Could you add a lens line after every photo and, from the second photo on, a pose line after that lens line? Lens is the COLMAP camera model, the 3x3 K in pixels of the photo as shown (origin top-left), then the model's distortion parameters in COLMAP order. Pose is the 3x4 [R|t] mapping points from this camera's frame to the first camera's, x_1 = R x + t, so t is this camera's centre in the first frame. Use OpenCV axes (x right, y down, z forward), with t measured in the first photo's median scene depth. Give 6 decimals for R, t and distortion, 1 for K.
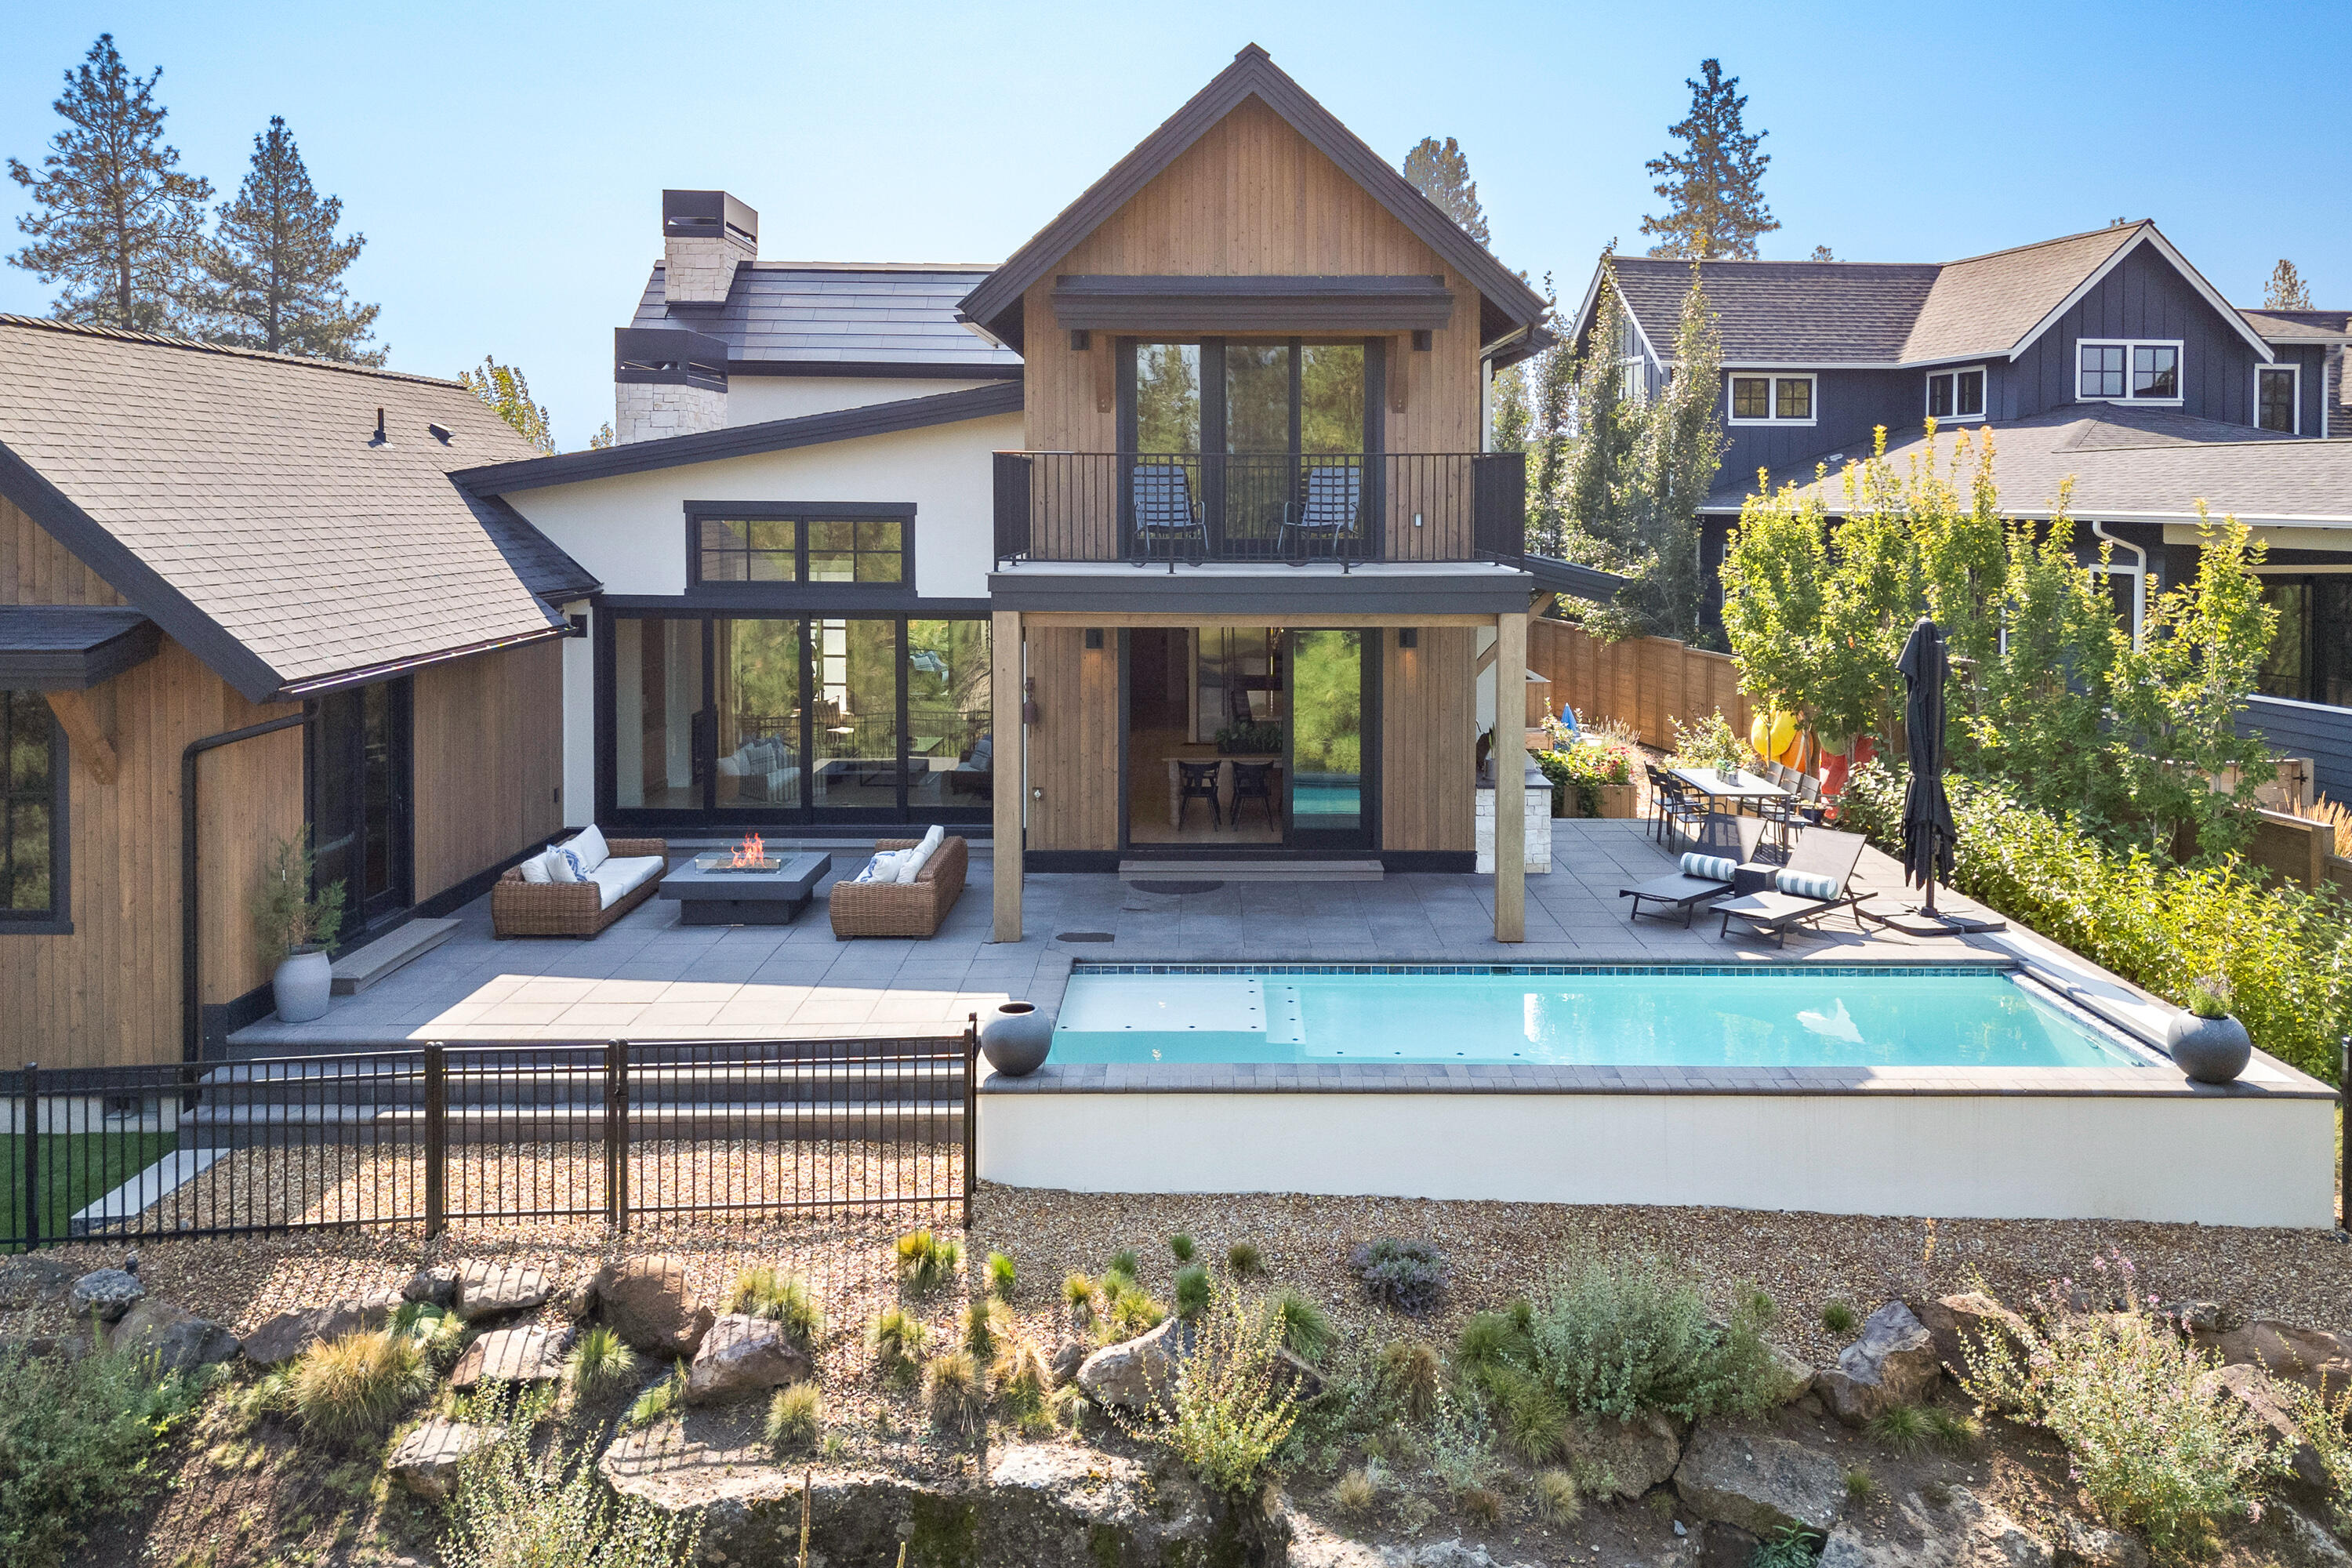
lens RADIAL K [[1803.6, 0, 1184.2], [0, 1803.6, 944.9], [0, 0, 1]] dist [0.038323, -0.037666]
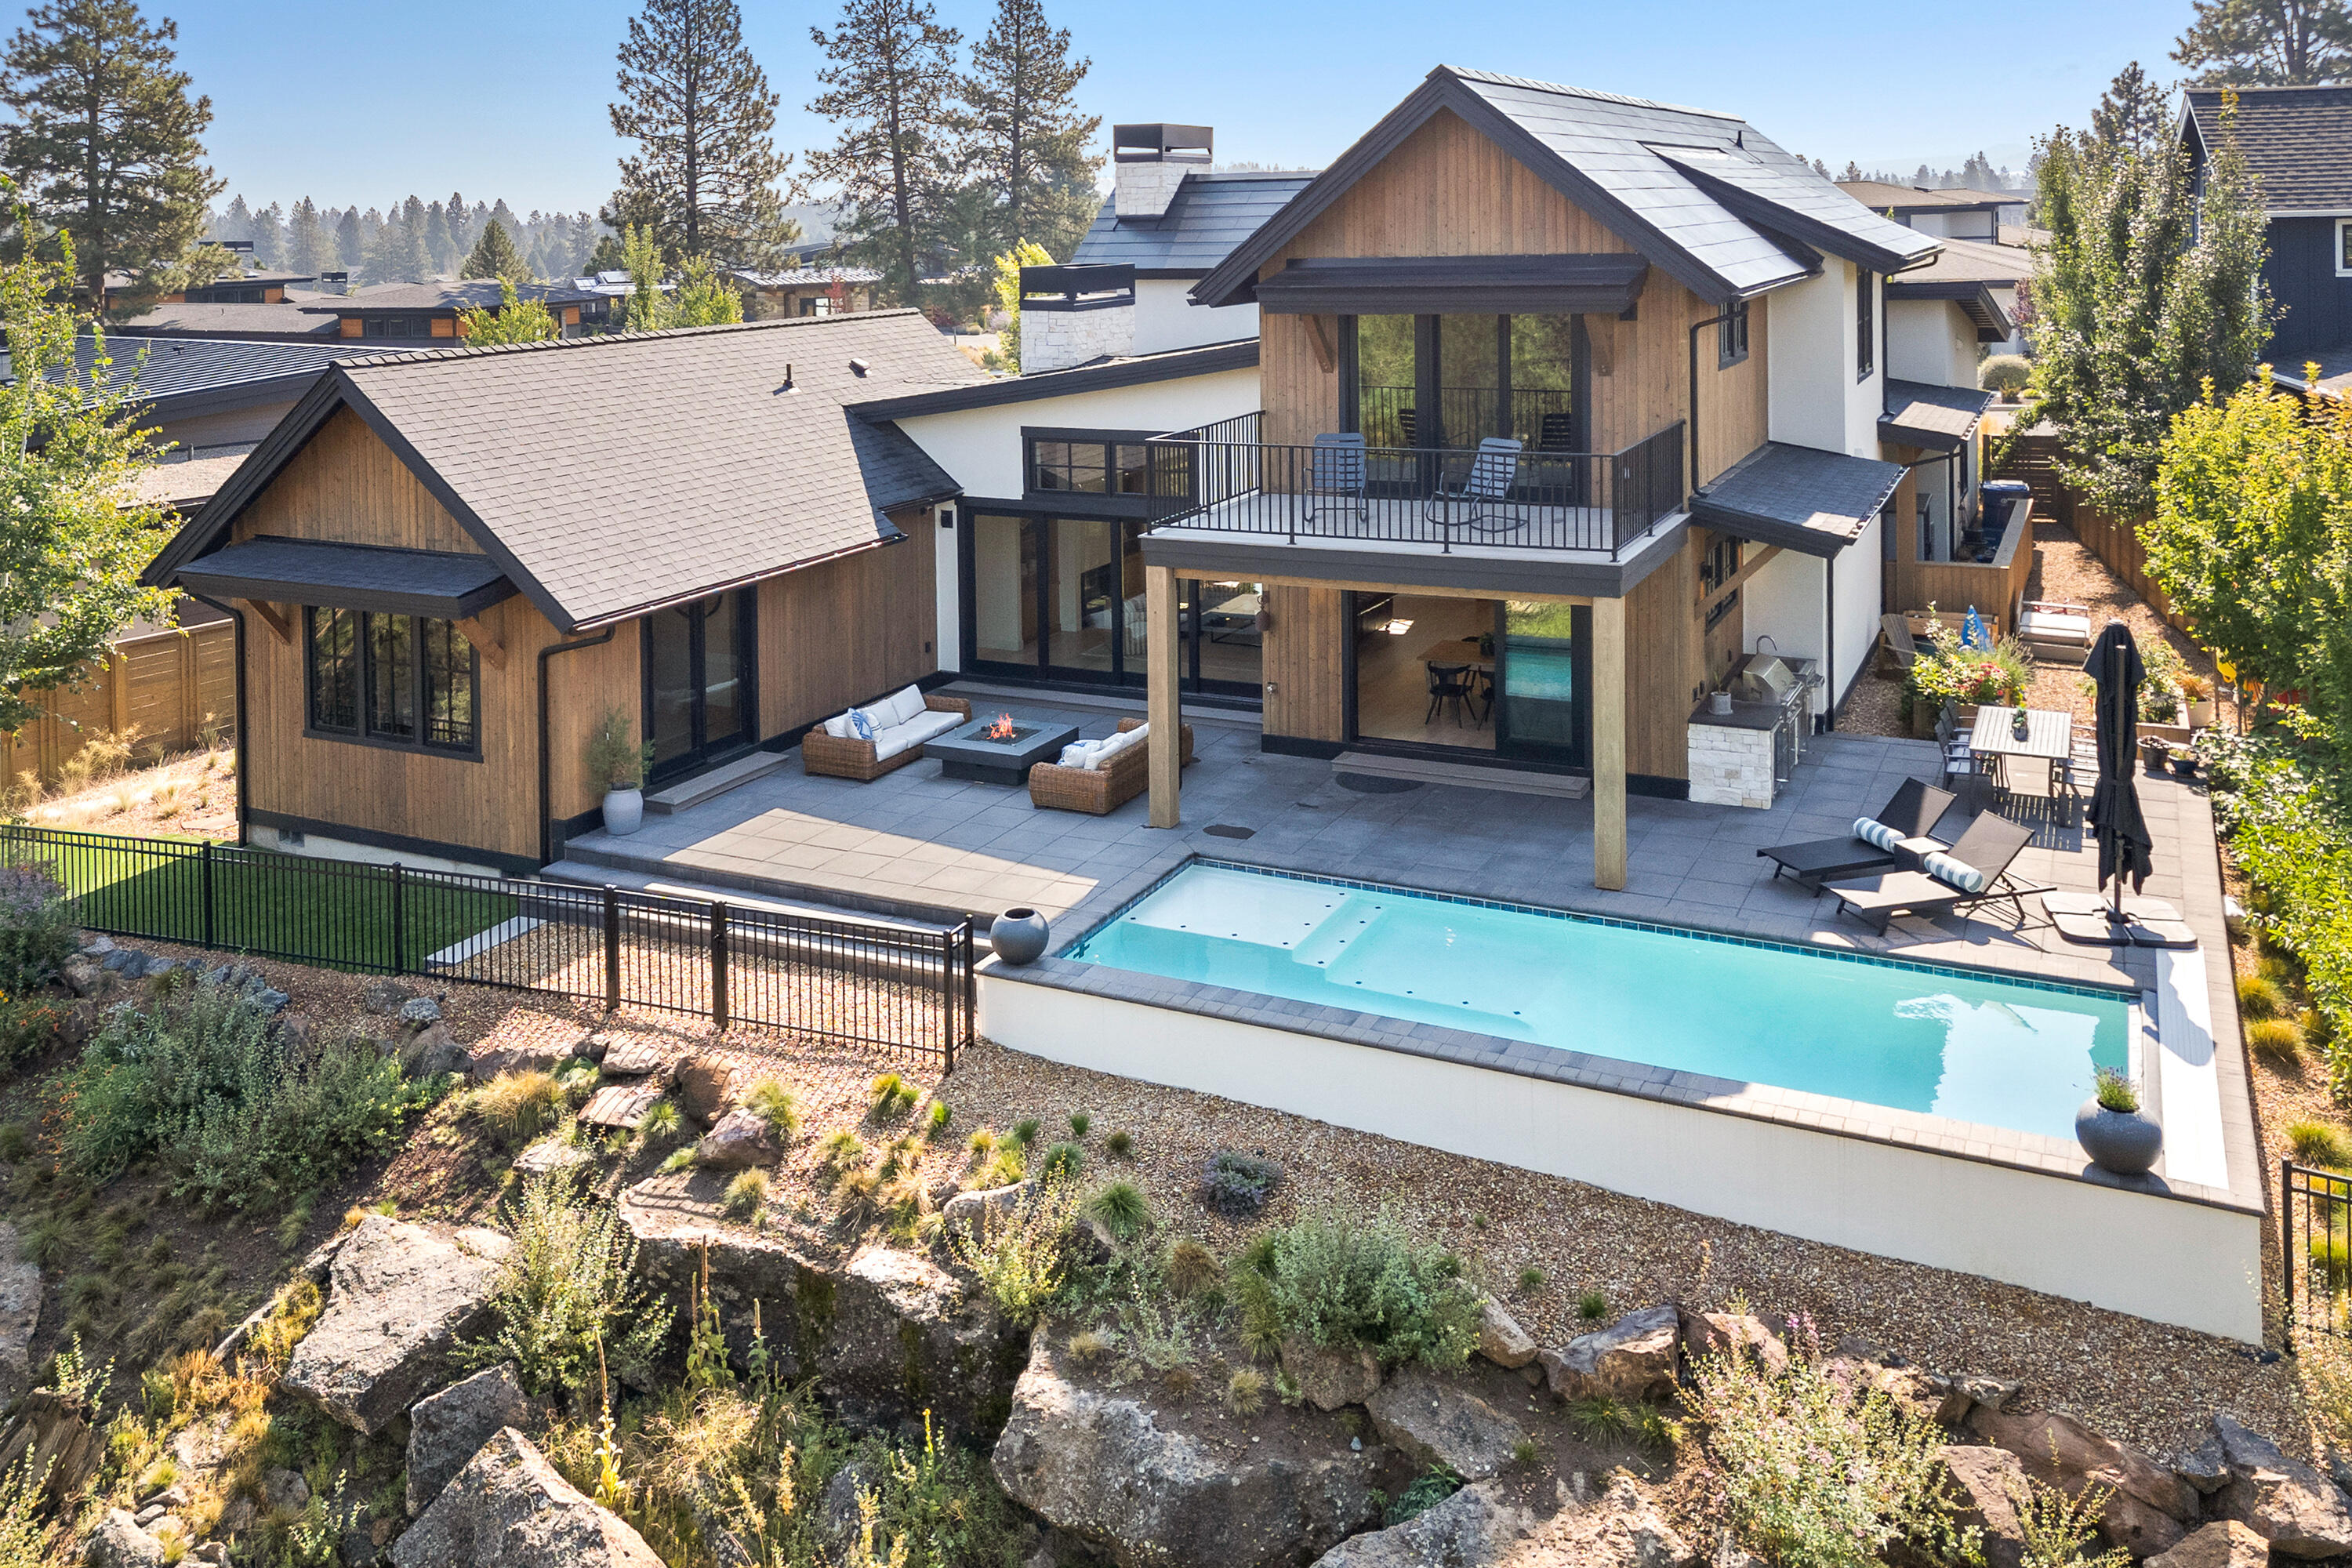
lens RADIAL K [[1822.7, 0, 1168.0], [0, 1822.7, 743.8], [0, 0, 1]] dist [0.070935, -0.182919]
pose [[0.897821, 0.123271, -0.422756, 0.525170], [-0.103150, 0.992182, 0.070247, -0.181912], [0.428110, -0.019462, 0.903517, -0.126933]]
